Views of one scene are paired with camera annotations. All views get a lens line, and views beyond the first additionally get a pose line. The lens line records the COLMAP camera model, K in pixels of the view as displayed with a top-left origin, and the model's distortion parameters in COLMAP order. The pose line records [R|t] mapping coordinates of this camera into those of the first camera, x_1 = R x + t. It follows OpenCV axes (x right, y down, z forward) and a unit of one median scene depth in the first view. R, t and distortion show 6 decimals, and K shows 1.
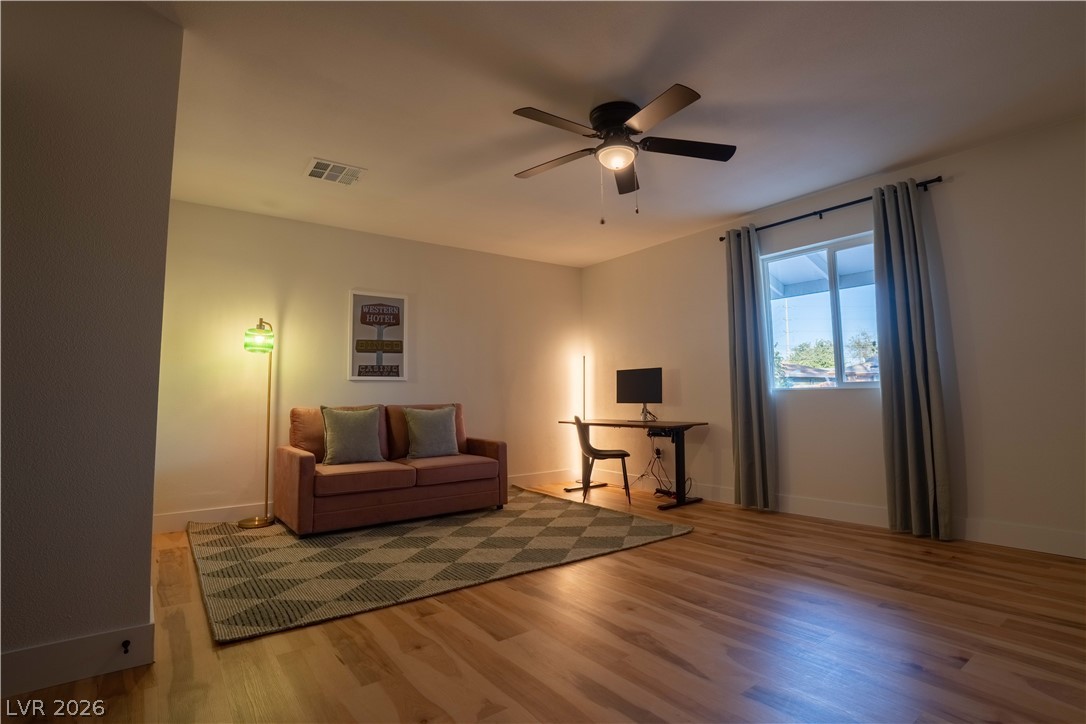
lens RADIAL K [[525.0, 0, 542.1], [0, 525.0, 352.2], [0, 0, 1]] dist [-0.067825, 0.026158]
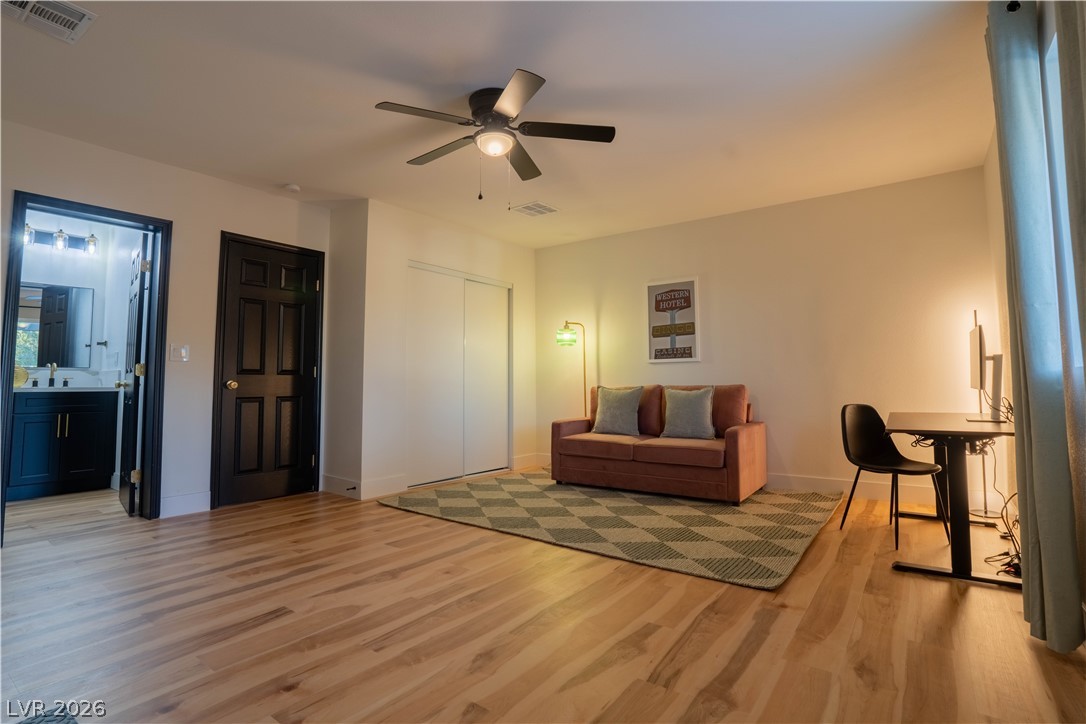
lens RADIAL K [[525.0, 0, 542.1], [0, 525.0, 352.2], [0, 0, 1]] dist [-0.067825, 0.026158]
pose [[0.295693, -0.040033, -0.954444, 0.777714], [0.083587, 0.996374, -0.015896, 0.035233], [0.951619, -0.075078, 0.297967, 0.530726]]
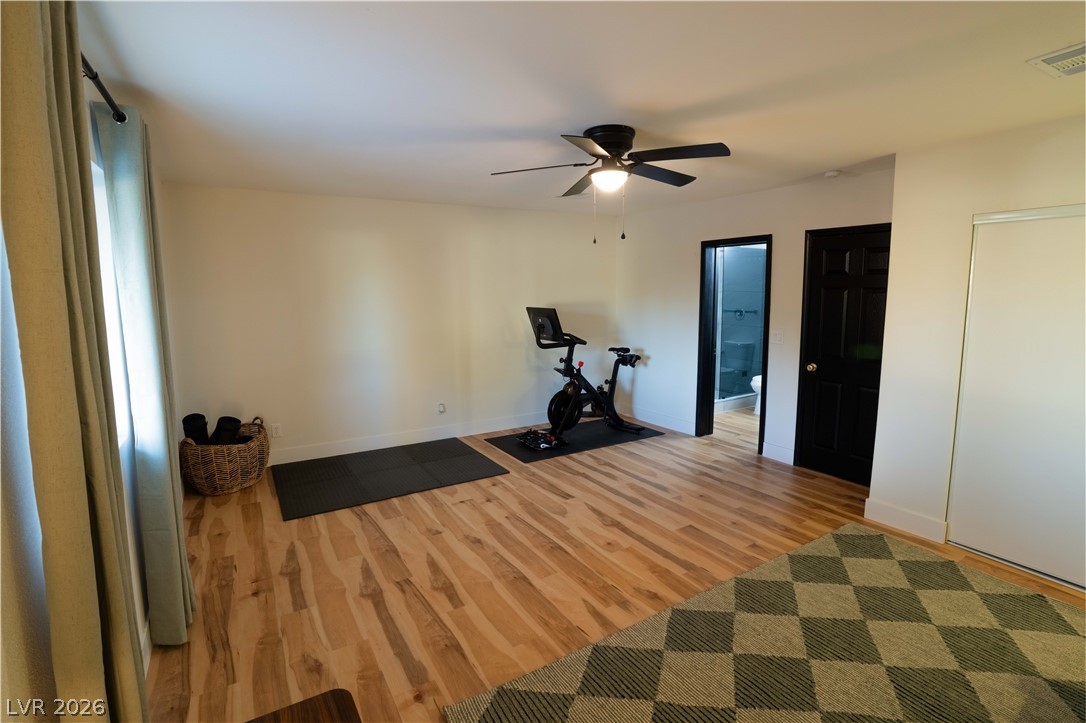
lens RADIAL K [[525.0, 0, 542.1], [0, 525.0, 351.7], [0, 0, 1]] dist [-0.067825, 0.026158]
pose [[-0.995953, 0.007919, 0.089530, 0.131420], [0.011178, 0.999291, 0.035959, -0.049224], [-0.089181, 0.036815, -0.995335, 1.430038]]
